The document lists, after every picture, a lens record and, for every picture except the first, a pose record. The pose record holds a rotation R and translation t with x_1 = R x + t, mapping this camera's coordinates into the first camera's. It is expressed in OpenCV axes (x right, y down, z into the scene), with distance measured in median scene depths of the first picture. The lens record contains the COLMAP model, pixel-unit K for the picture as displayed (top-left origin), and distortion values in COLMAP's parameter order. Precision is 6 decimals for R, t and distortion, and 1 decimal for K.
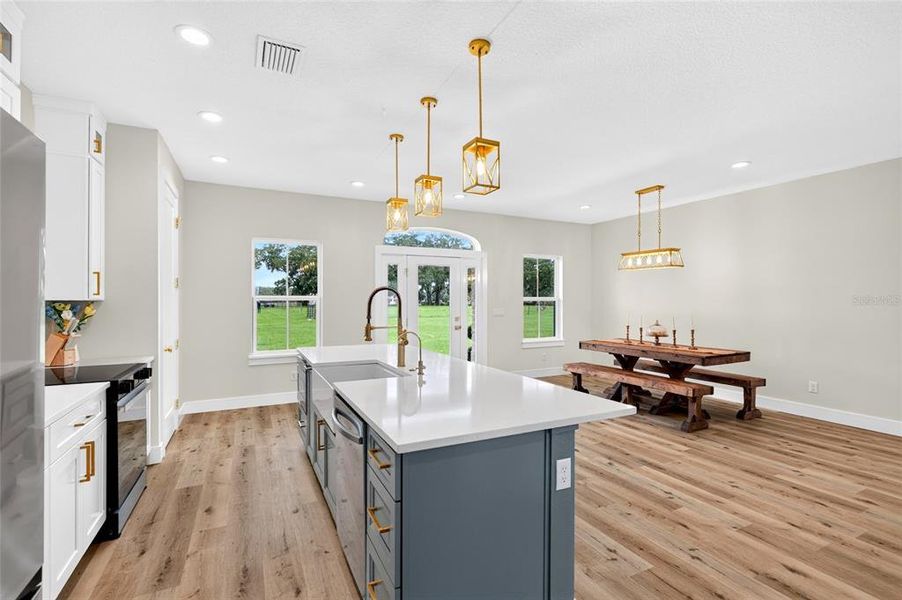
lens RADIAL K [[415.3, 0, 450.4], [0, 415.3, 302.6], [0, 0, 1]] dist [-0.001489, -0.000218]
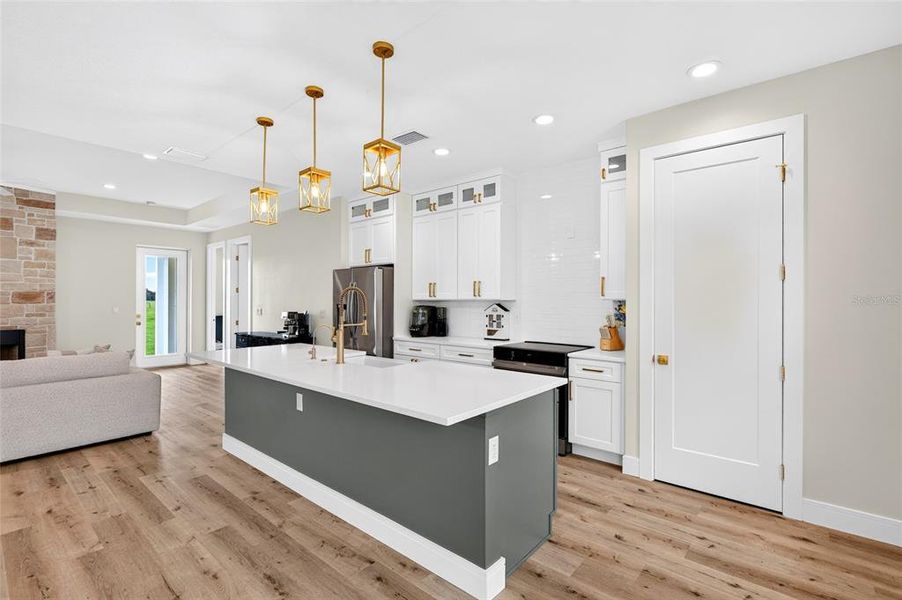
lens RADIAL K [[413.3, 0, 452.5], [0, 413.3, 299.9], [0, 0, 1]] dist [0.000590, -0.000159]
pose [[-0.918018, -0.001414, -0.396536, 0.018979], [-0.003393, 0.999985, 0.004288, -0.006062], [0.396524, 0.005282, -0.918009, 1.237437]]
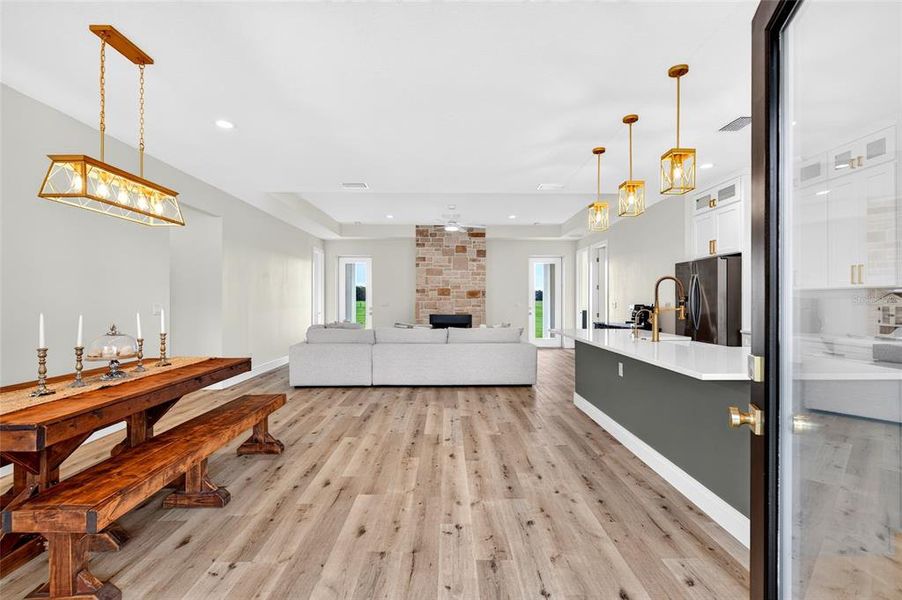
lens RADIAL K [[408.7, 0, 451.8], [0, 408.7, 302.6], [0, 0, 1]] dist [-0.000703, 0.000092]
pose [[-0.901331, -0.002150, 0.433125, -0.060346], [0.002777, 0.999938, 0.010742, 0.014953], [-0.433121, 0.010885, -0.901270, 1.401929]]
